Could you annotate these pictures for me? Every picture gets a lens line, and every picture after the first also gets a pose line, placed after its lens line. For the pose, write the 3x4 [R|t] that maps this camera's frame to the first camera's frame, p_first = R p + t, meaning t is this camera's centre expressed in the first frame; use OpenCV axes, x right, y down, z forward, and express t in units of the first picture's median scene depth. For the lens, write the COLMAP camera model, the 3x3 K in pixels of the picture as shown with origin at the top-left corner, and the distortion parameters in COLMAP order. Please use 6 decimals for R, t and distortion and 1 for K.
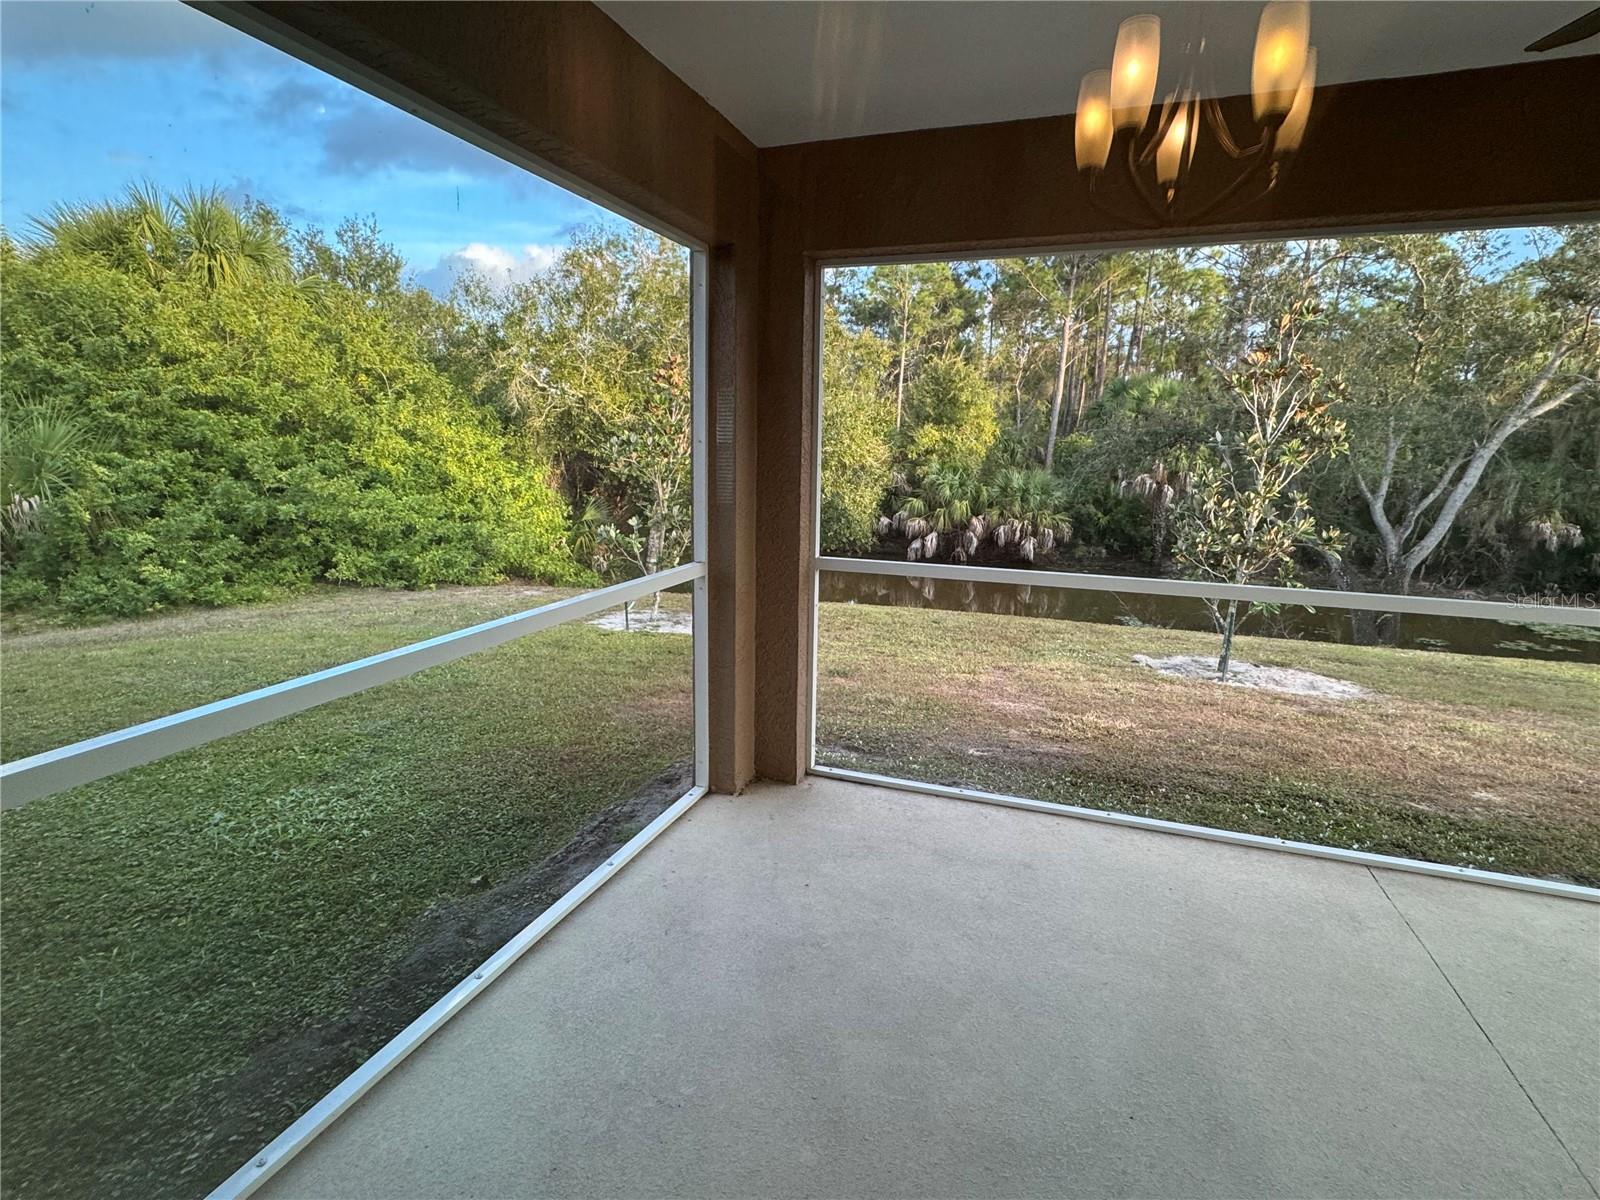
lens RADIAL K [[778.4, 0, 806.0], [0, 778.4, 600.6], [0, 0, 1]] dist [0.001193, -0.002297]
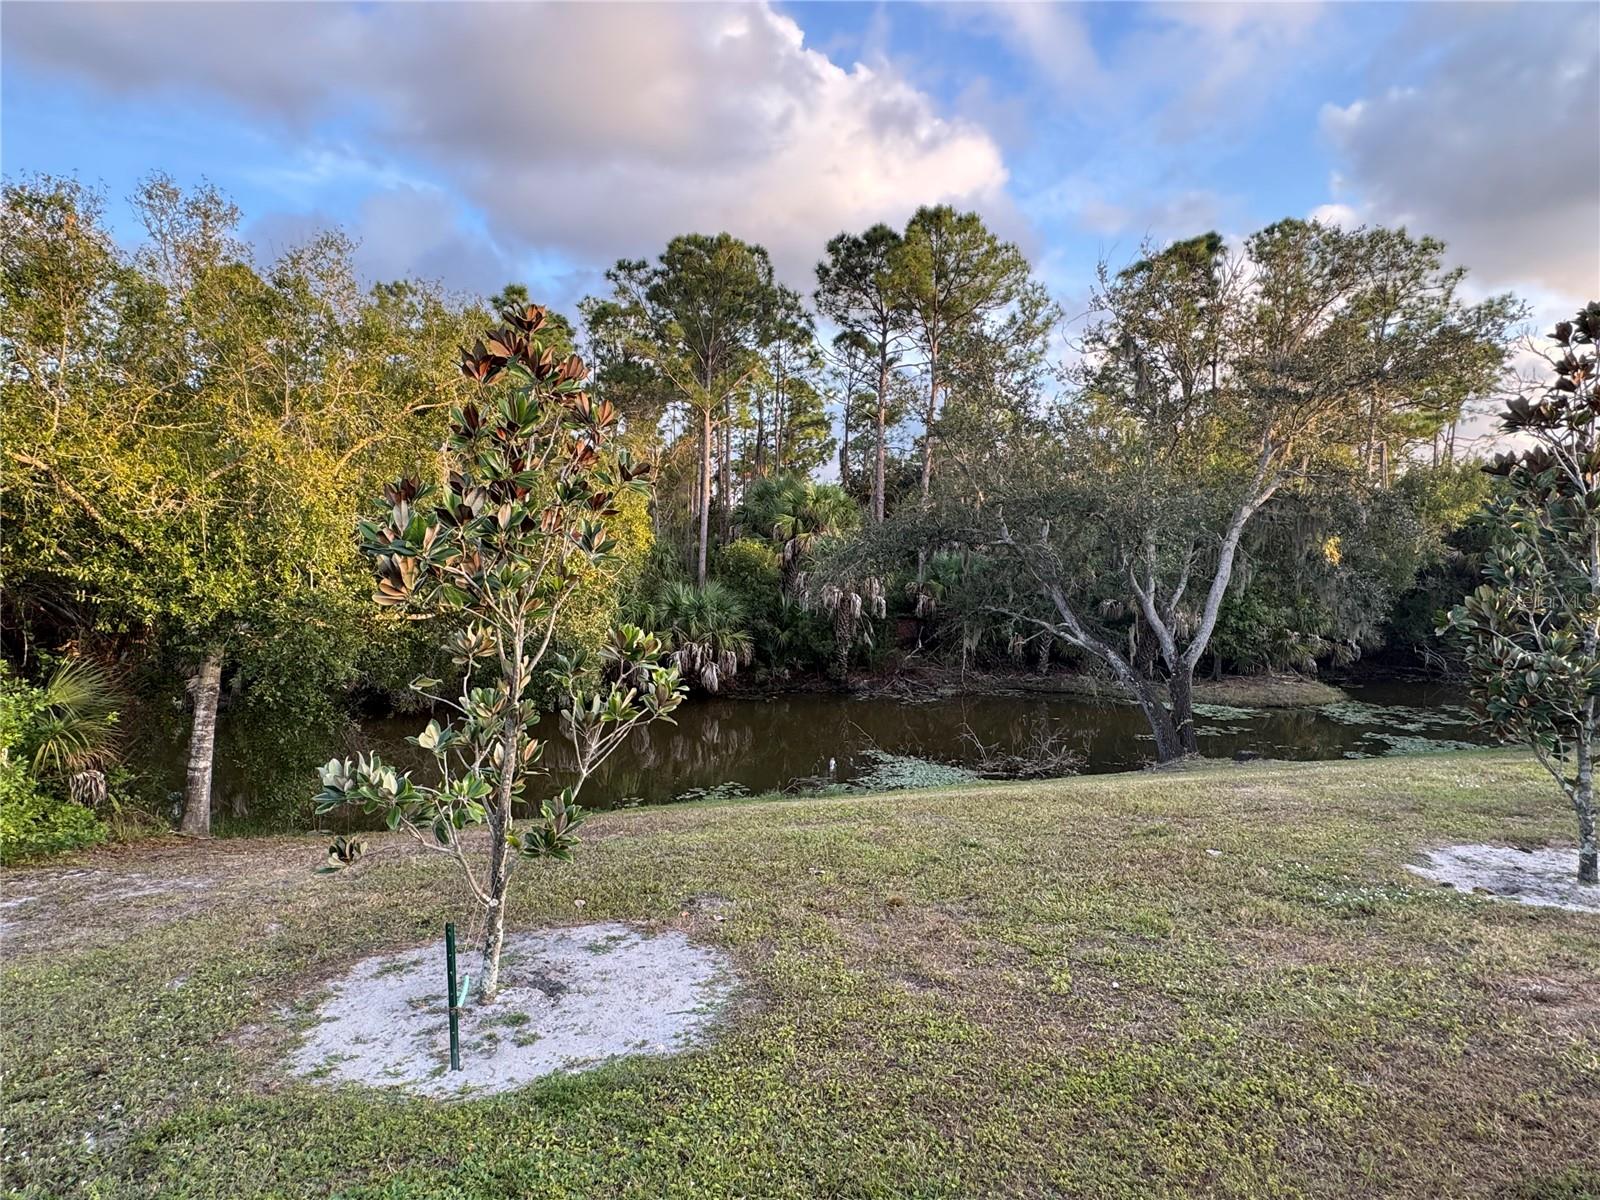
lens RADIAL K [[876.2, 0, 800.8], [0, 876.2, 599.1], [0, 0, 1]] dist [0.000454, 0.003174]
pose [[0.873347, -0.044677, 0.485045, -0.141028], [0.117699, 0.985633, -0.121137, -0.048145], [-0.472665, 0.162884, 0.866058, 0.281372]]
